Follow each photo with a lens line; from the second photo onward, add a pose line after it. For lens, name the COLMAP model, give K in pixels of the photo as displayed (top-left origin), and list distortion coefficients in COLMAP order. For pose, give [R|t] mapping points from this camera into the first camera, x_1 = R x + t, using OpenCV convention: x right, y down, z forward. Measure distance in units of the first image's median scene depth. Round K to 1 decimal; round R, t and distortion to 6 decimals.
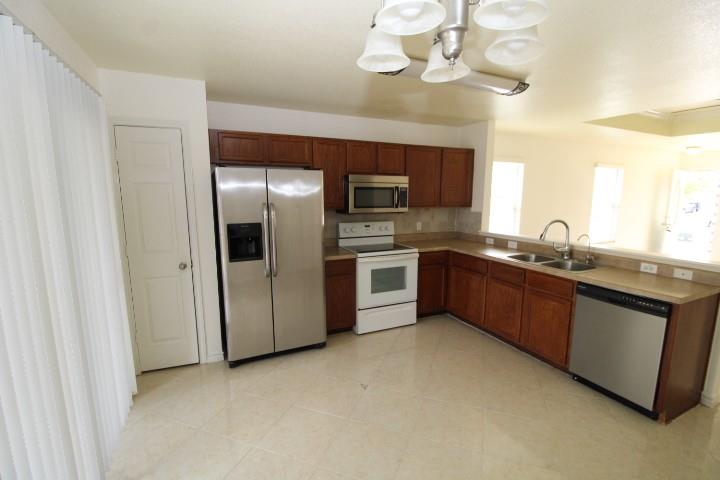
lens RADIAL K [[334.7, 0, 359.8], [0, 334.7, 245.7], [0, 0, 1]] dist [-0.002479, -0.011464]
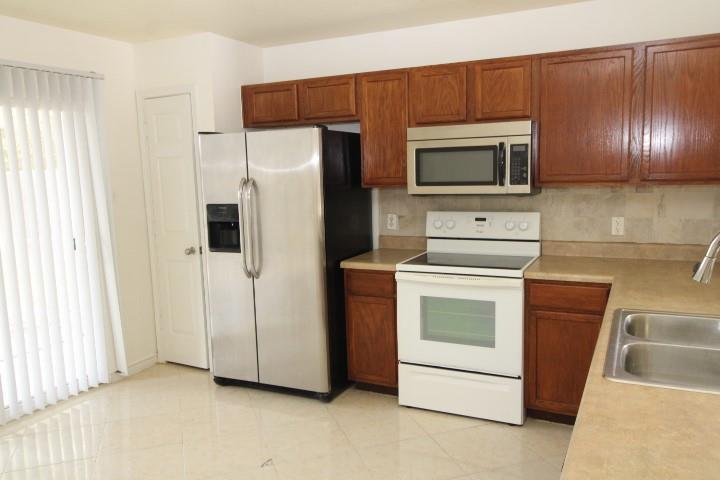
lens RADIAL K [[566.3, 0, 359.6], [0, 566.3, 246.0], [0, 0, 1]] dist [0.009492, 0.001248]
pose [[0.627287, 0.087770, -0.773827, 0.672488], [-0.090022, 0.995140, 0.039898, -0.038611], [0.773568, 0.044634, 0.632140, 0.310988]]
